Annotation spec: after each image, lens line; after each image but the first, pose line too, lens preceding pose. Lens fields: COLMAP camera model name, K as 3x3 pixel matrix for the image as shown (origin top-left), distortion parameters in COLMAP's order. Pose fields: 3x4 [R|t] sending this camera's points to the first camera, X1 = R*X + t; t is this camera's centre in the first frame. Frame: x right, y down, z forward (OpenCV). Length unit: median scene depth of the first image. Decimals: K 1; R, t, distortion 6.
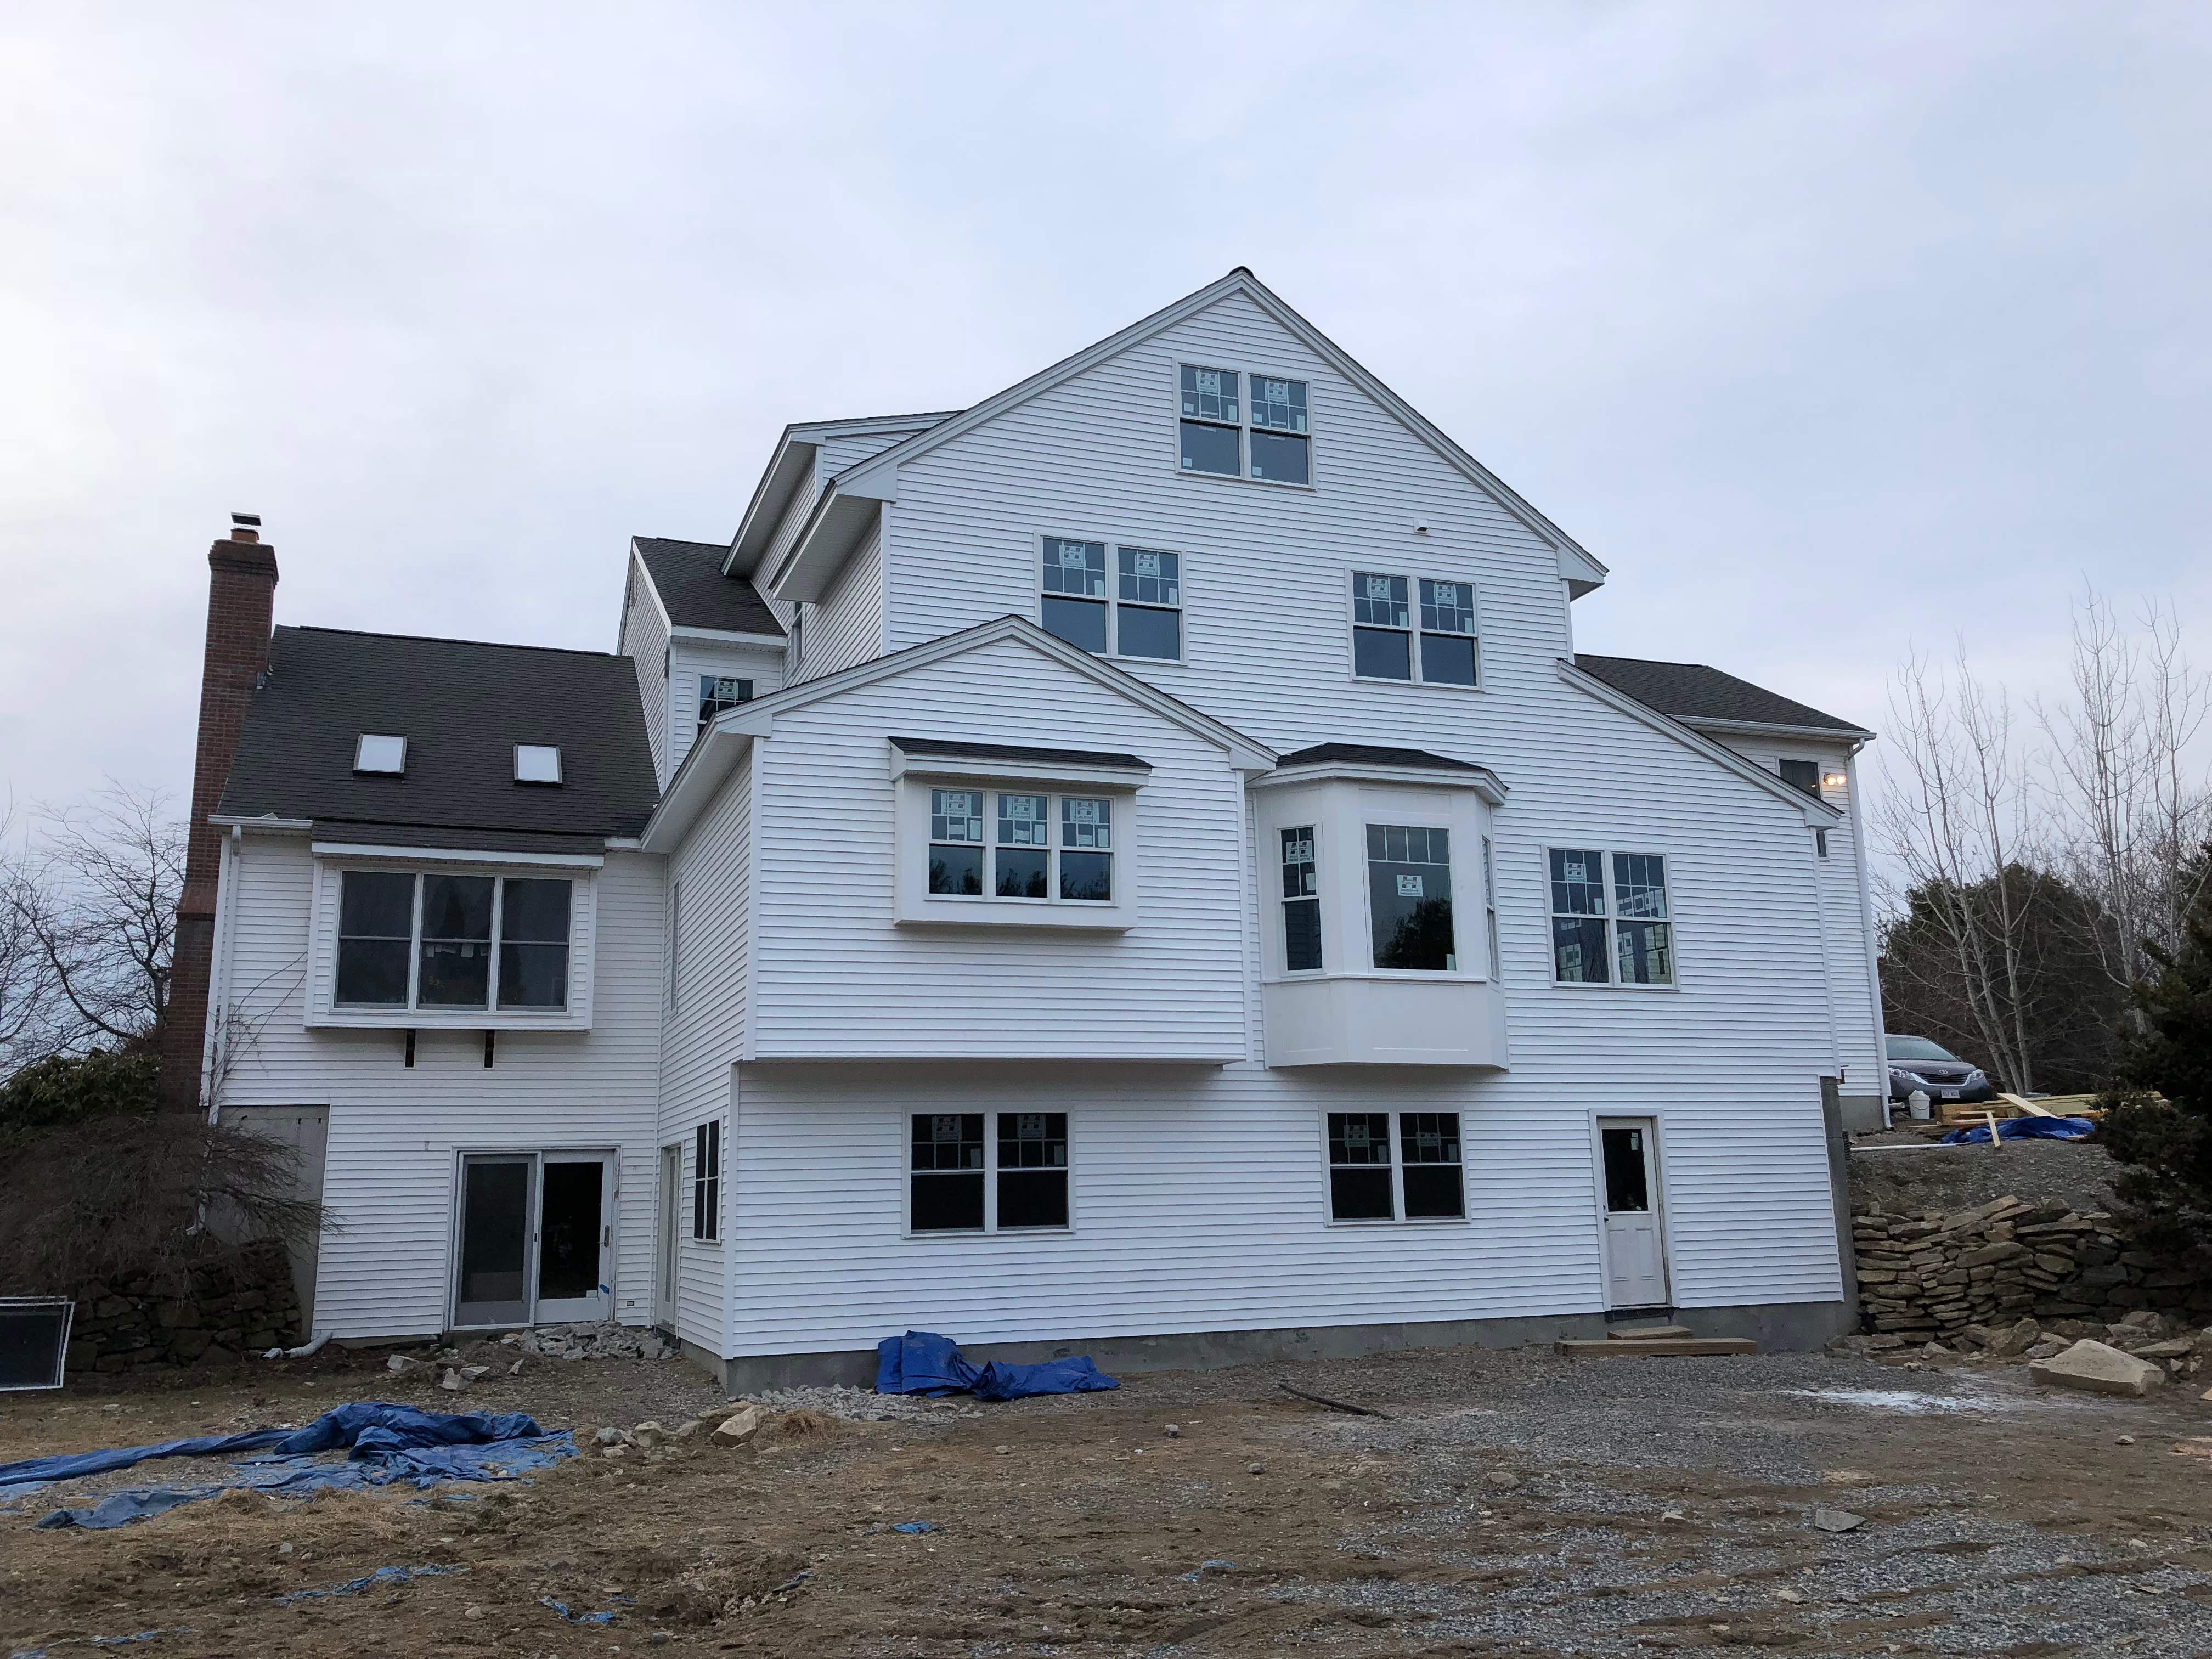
lens RADIAL K [[1839.5, 0, 1138.7], [0, 1839.5, 827.0], [0, 0, 1]] dist [0.006030, -0.008133]
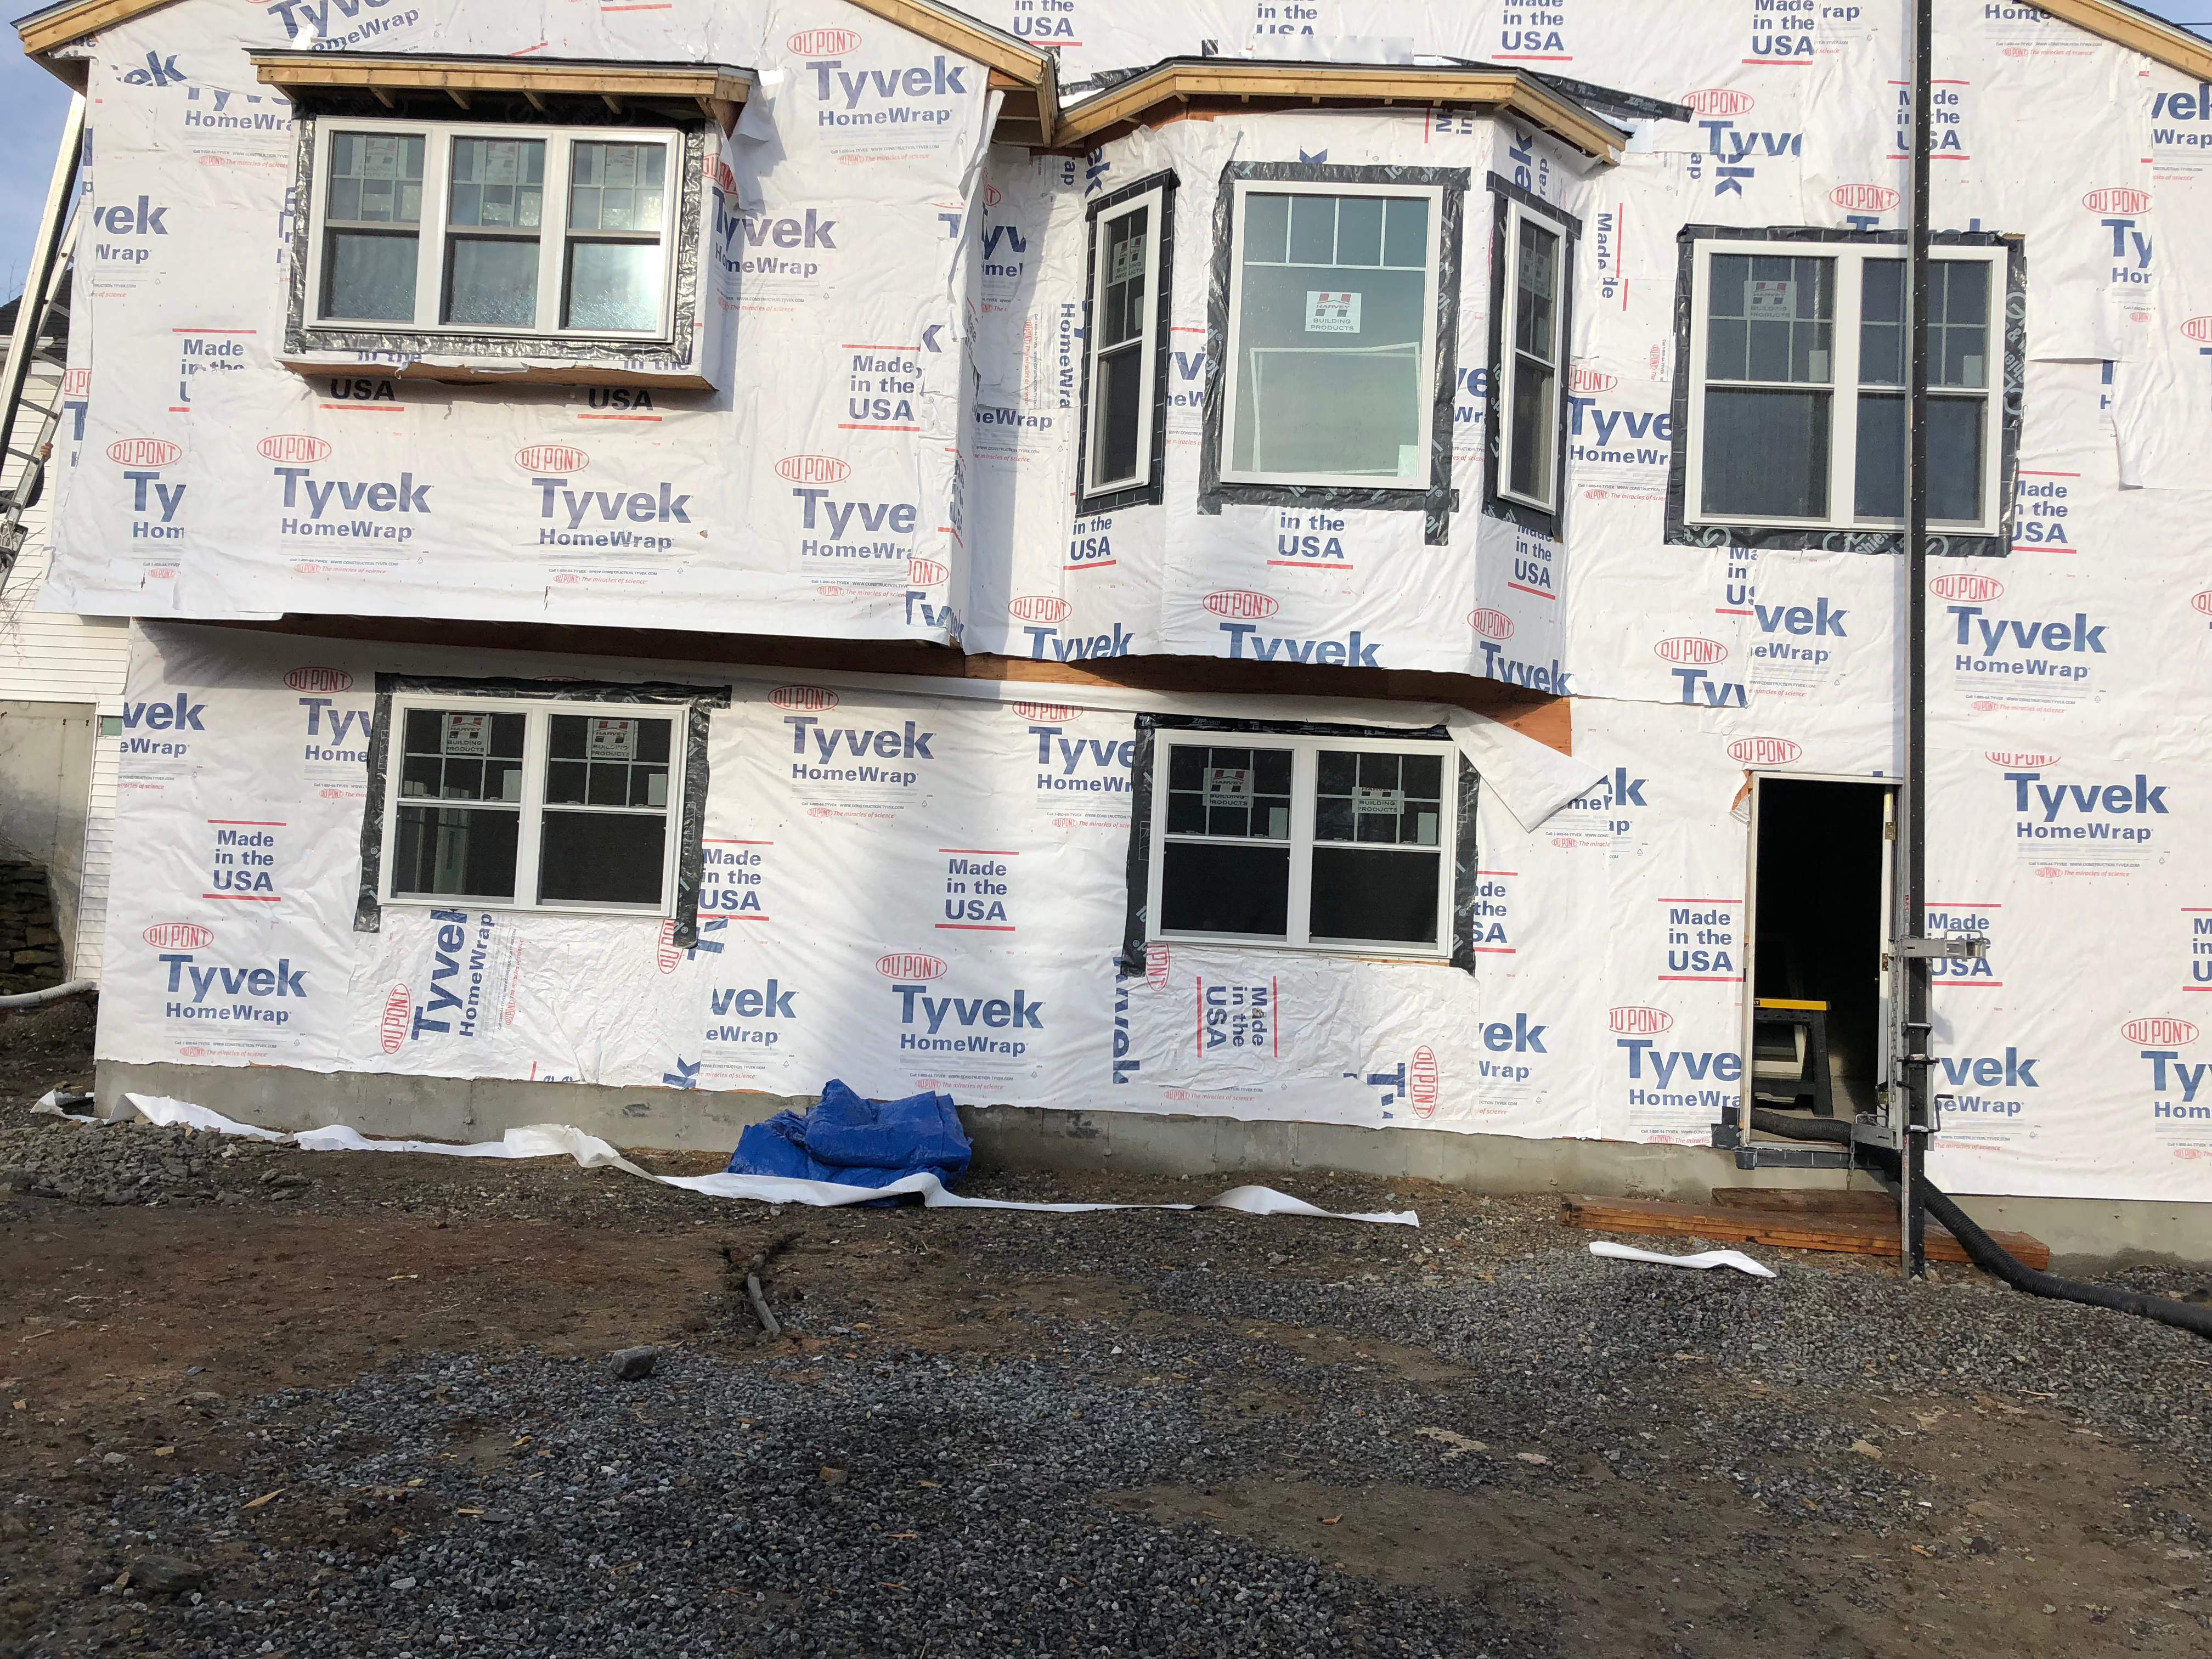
lens RADIAL K [[1839.5, 0, 1138.7], [0, 1839.5, 827.0], [0, 0, 1]] dist [0.006030, -0.008133]
pose [[0.916293, 0.054611, -0.396767, 0.297193], [0.012239, 0.986379, 0.164030, 0.085292], [0.400321, -0.155155, 0.903145, 0.470476]]
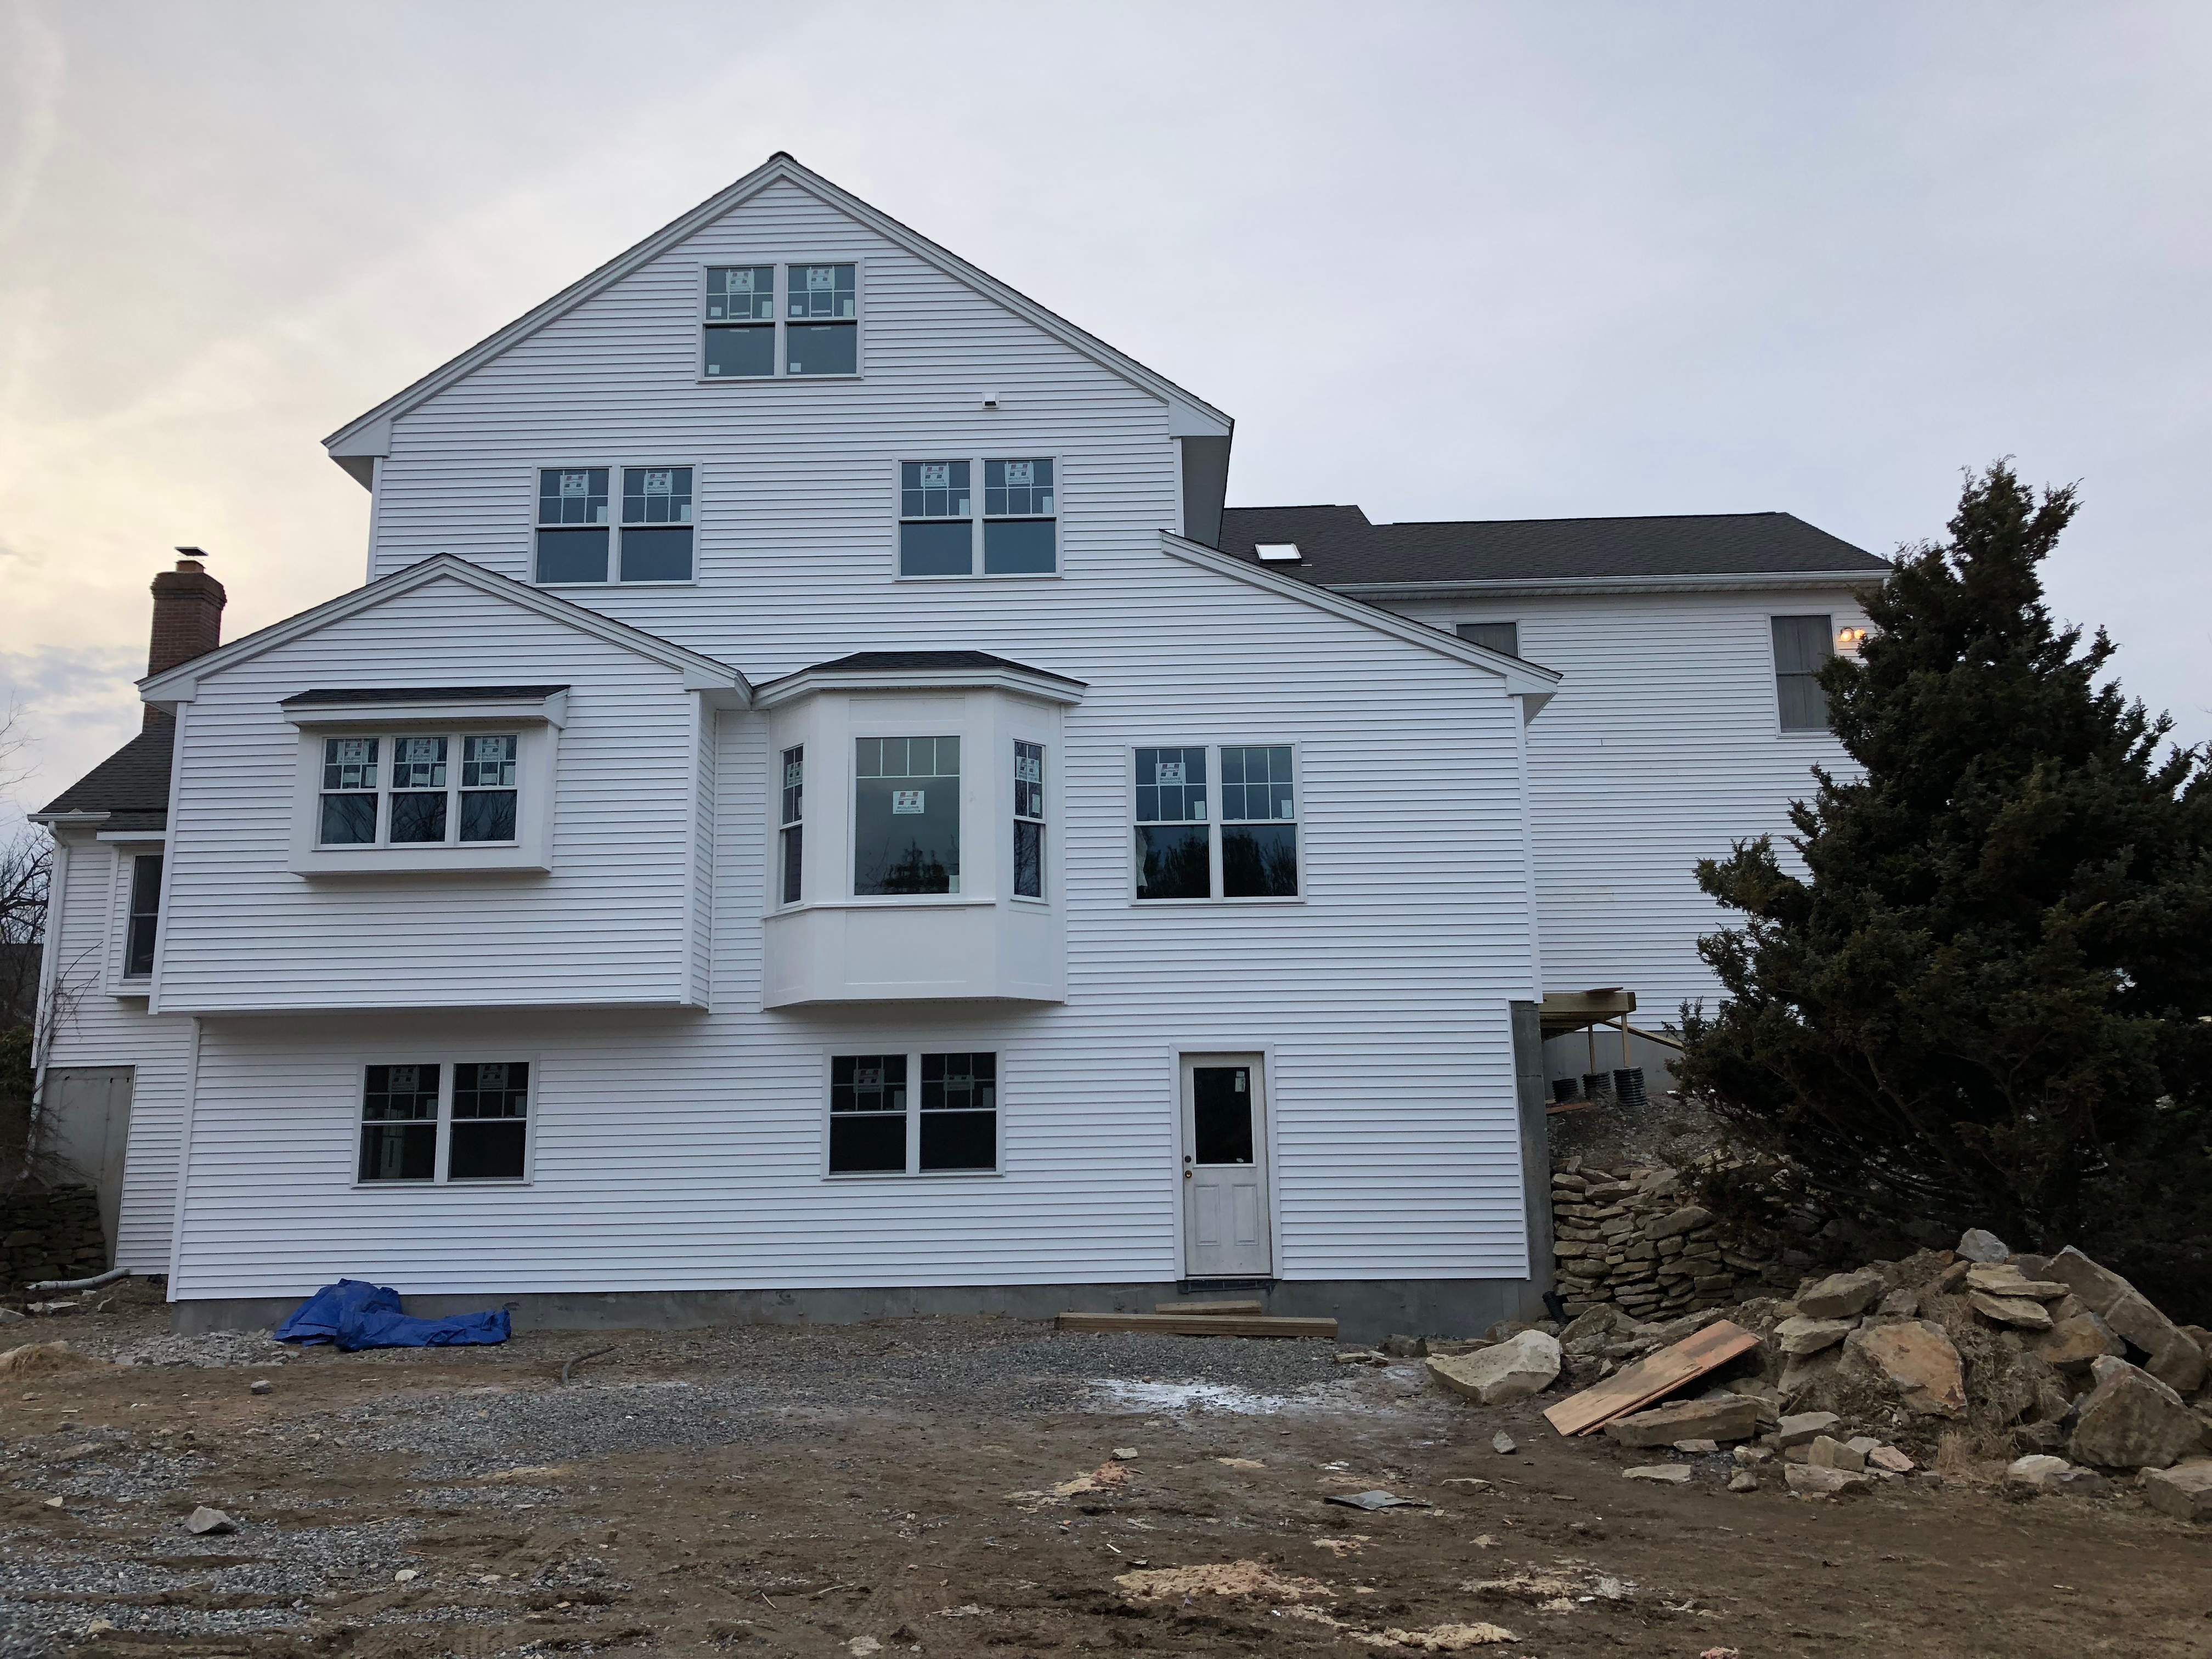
lens RADIAL K [[1720.4, 0, 1101.9], [0, 1720.4, 819.3], [0, 0, 1]] dist [0.035689, -0.083334]
pose [[0.929013, -0.064270, -0.364424, 0.519099], [0.072711, 0.997308, 0.009474, 0.037609], [0.362834, -0.035299, 0.931185, 0.240682]]
